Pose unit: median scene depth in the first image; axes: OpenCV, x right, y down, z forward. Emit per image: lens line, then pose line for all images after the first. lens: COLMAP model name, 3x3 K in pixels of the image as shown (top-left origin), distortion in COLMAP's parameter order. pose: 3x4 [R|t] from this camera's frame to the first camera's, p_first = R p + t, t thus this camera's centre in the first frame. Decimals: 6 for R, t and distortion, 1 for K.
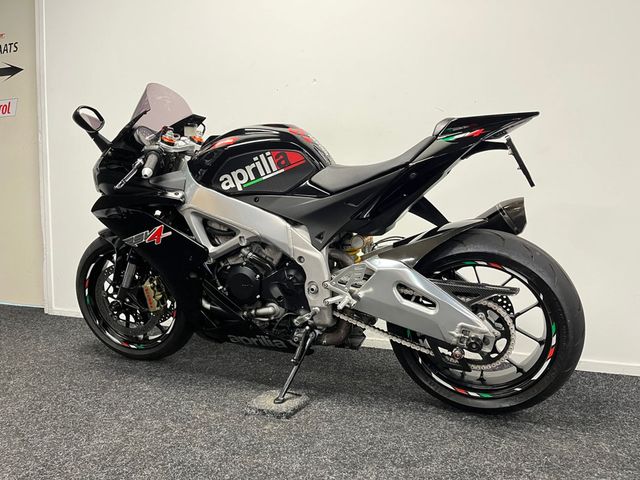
lens RADIAL K [[488.4, 0, 320.0], [0, 488.4, 240.0], [0, 0, 1]] dist [0.036324, -0.007394]
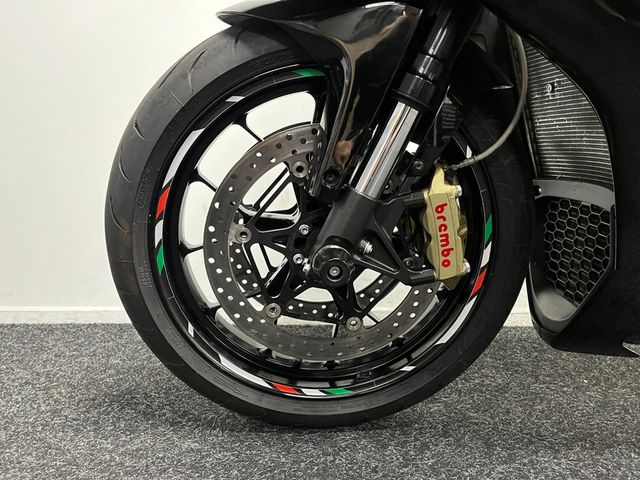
lens RADIAL K [[488.4, 0, 320.0], [0, 488.4, 240.0], [0, 0, 1]] dist [0.036324, -0.007394]
pose [[0.933039, -0.037602, 0.357805, -0.643485], [0.021124, 0.998533, 0.049852, 0.127563], [-0.359154, -0.038956, 0.932465, 0.907363]]
